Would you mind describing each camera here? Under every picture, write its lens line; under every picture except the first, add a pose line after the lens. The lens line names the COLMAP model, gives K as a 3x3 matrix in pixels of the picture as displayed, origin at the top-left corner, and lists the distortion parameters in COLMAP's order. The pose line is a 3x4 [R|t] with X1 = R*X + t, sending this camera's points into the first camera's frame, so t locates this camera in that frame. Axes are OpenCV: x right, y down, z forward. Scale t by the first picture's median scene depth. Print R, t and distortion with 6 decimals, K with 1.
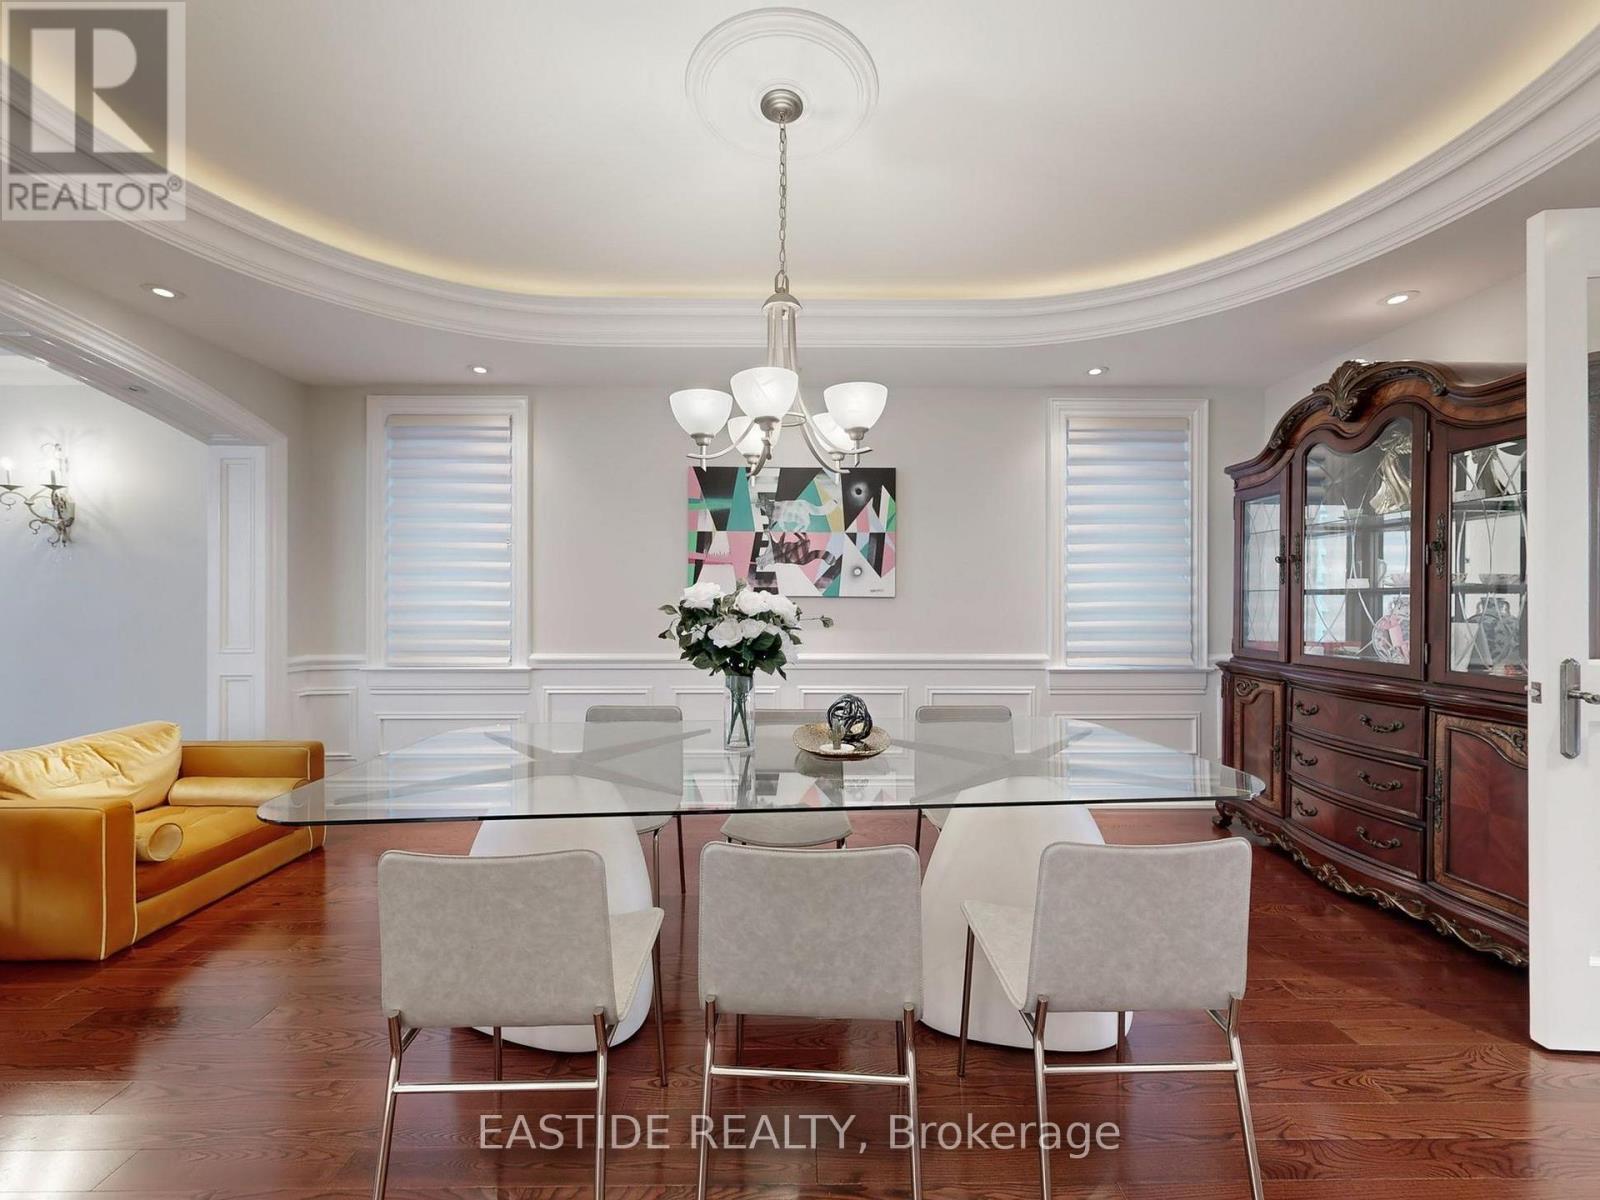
lens RADIAL K [[624.5, 0, 800.0], [0, 624.5, 600.0], [0, 0, 1]] dist [-0.002465, -0.000057]
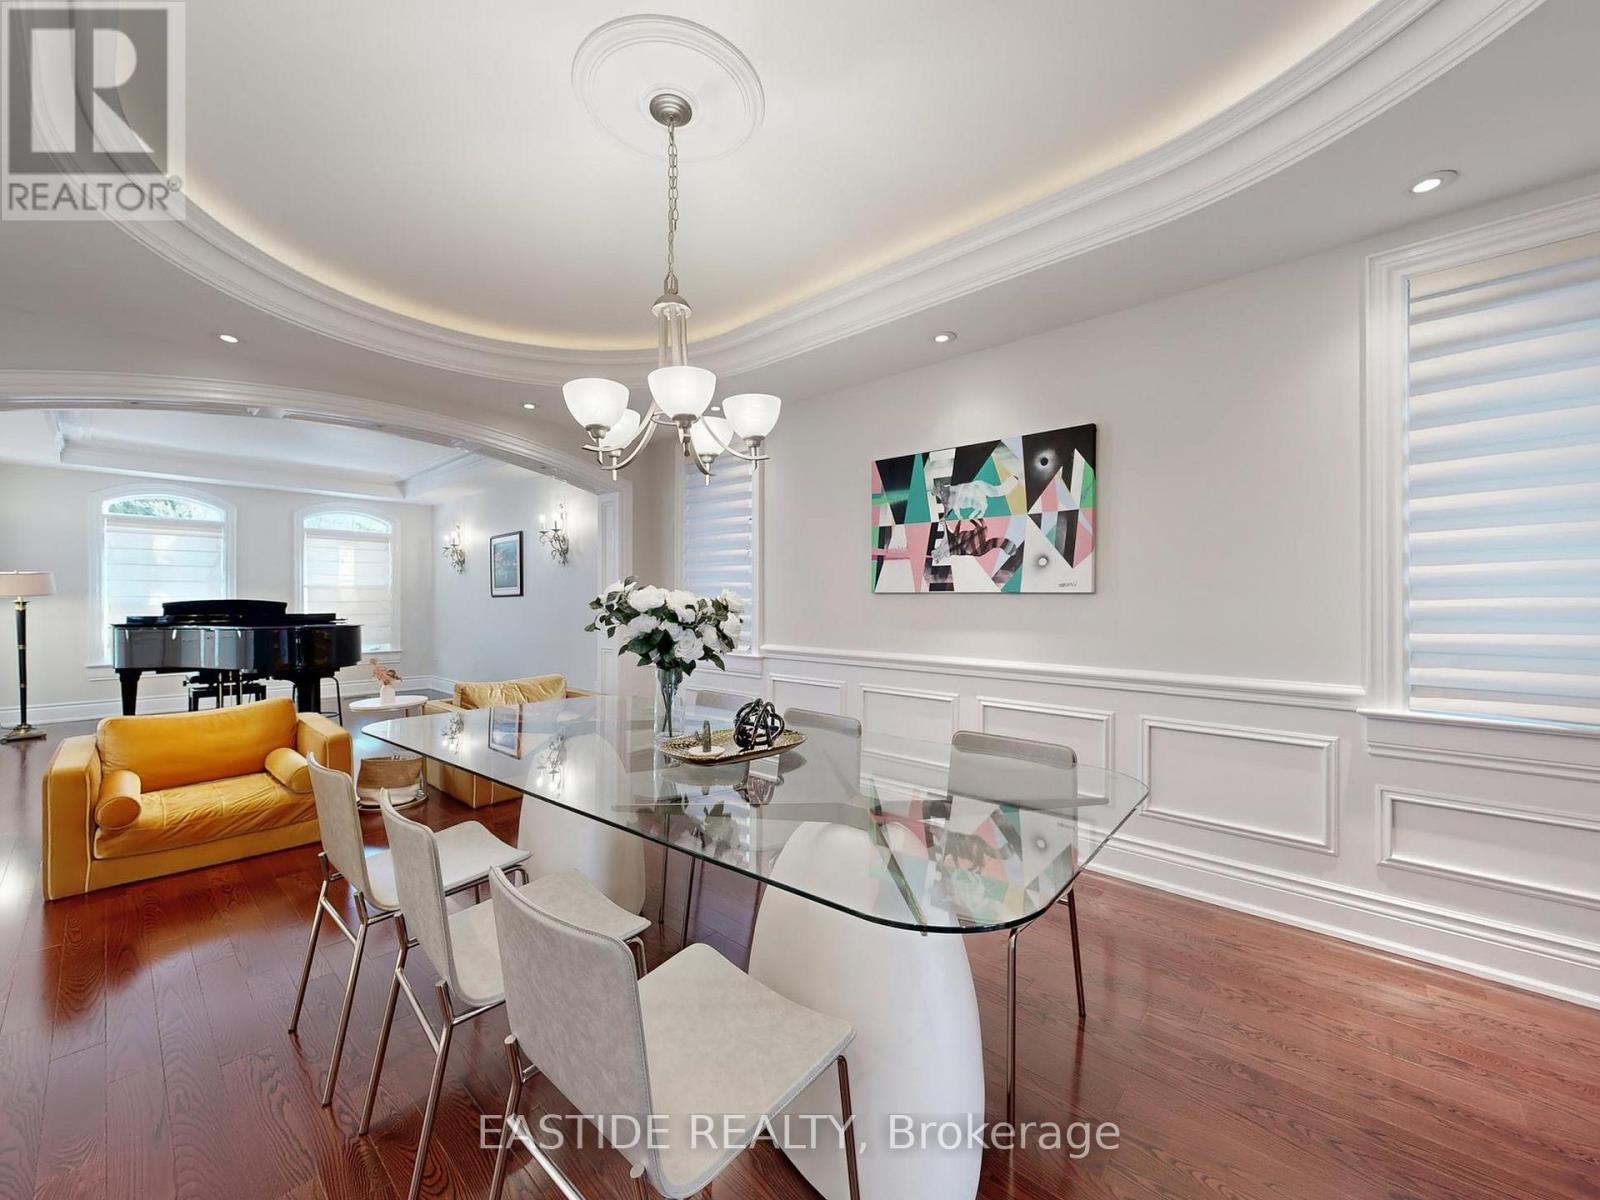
lens RADIAL K [[635.8, 0, 812.7], [0, 635.8, 601.9], [0, 0, 1]] dist [0.001612, -0.000211]
pose [[0.737753, 0.002927, -0.675064, 0.427760], [0.001773, 0.999979, 0.006273, 0.000944], [0.675068, -0.005825, 0.737732, 0.196625]]
